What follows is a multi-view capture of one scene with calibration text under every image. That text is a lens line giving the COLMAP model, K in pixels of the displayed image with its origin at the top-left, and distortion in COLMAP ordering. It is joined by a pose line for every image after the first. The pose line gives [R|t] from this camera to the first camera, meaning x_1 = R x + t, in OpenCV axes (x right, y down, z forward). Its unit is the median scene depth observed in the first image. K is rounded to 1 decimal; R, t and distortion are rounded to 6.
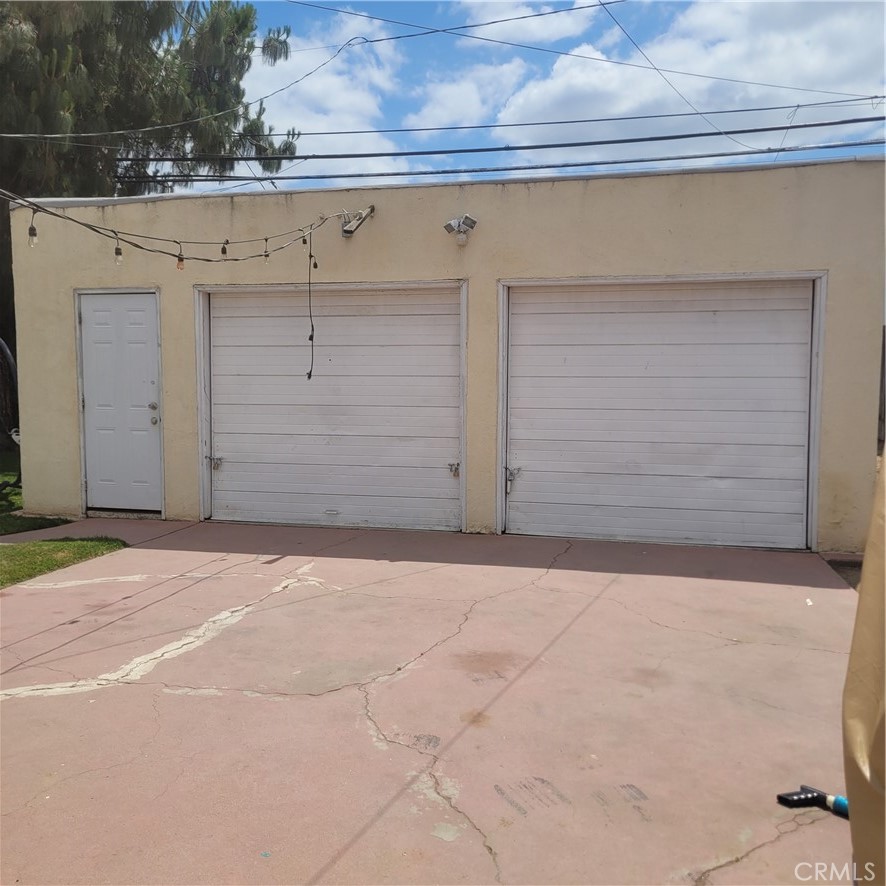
lens RADIAL K [[898.2, 0, 471.7], [0, 898.2, 448.3], [0, 0, 1]] dist [0.043323, -0.012377]
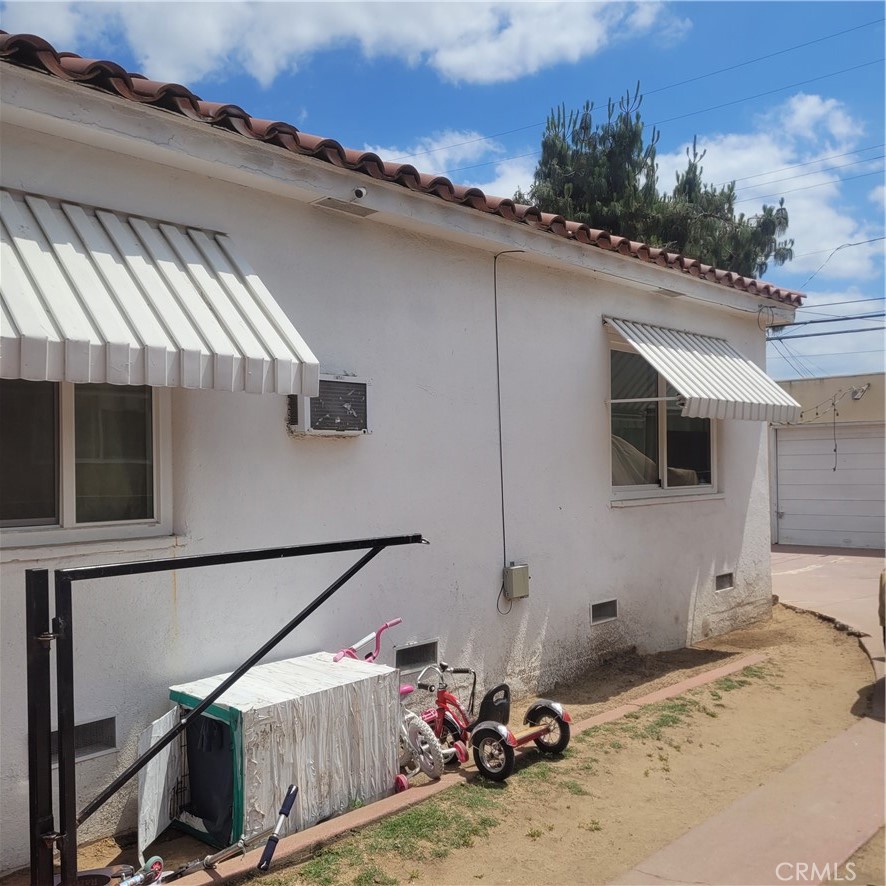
lens RADIAL K [[898.2, 0, 471.7], [0, 898.2, 448.3], [0, 0, 1]] dist [0.043323, -0.012377]
pose [[0.884681, -0.021176, -0.465716, 0.036795], [-0.027381, 0.994883, -0.097251, 0.080438], [0.465393, 0.098787, 0.879574, -1.029019]]
